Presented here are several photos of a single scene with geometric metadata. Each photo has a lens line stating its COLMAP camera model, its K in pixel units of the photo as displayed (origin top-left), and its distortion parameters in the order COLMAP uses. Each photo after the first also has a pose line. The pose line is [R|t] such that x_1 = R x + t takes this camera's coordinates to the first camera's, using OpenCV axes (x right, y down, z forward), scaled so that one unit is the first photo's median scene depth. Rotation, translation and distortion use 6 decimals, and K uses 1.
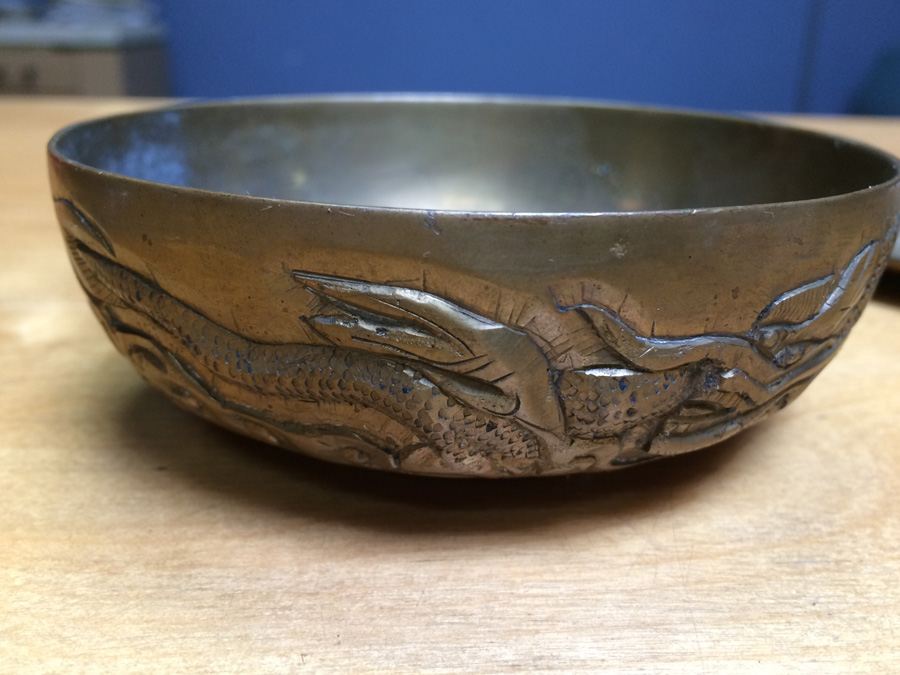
lens RADIAL K [[869.2, 0, 448.9], [0, 869.2, 329.6], [0, 0, 1]] dist [0.007384, 0.000000]
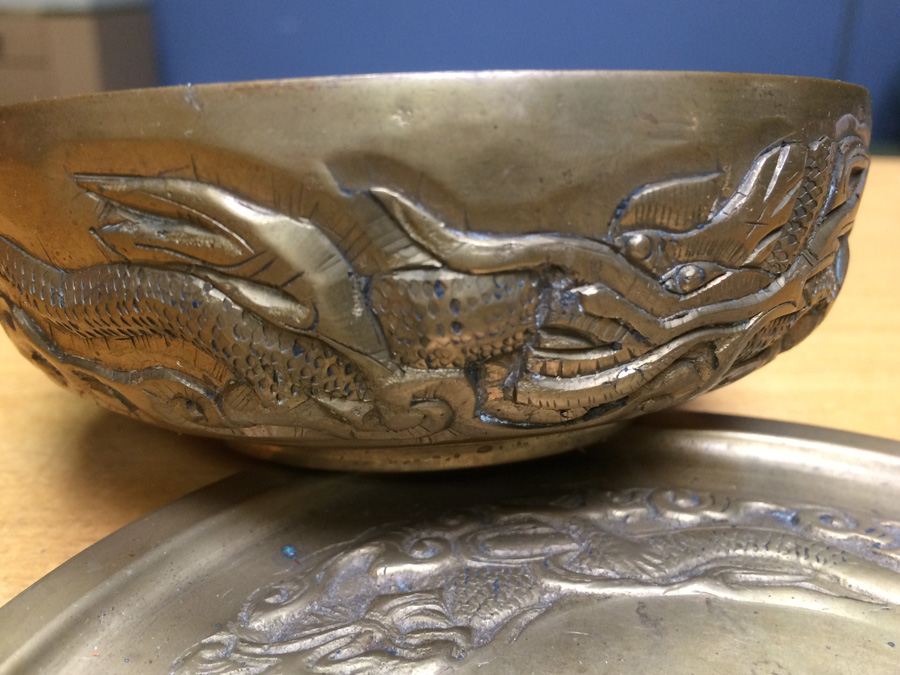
lens RADIAL K [[869.2, 0, 433.7], [0, 869.2, 320.0], [0, 0, 1]] dist [0.007384, 0.000000]
pose [[0.981271, -0.038620, -0.188721, 0.358556], [0.003933, 0.983510, -0.180813, 0.248810], [0.192592, 0.176685, 0.965241, 0.188264]]
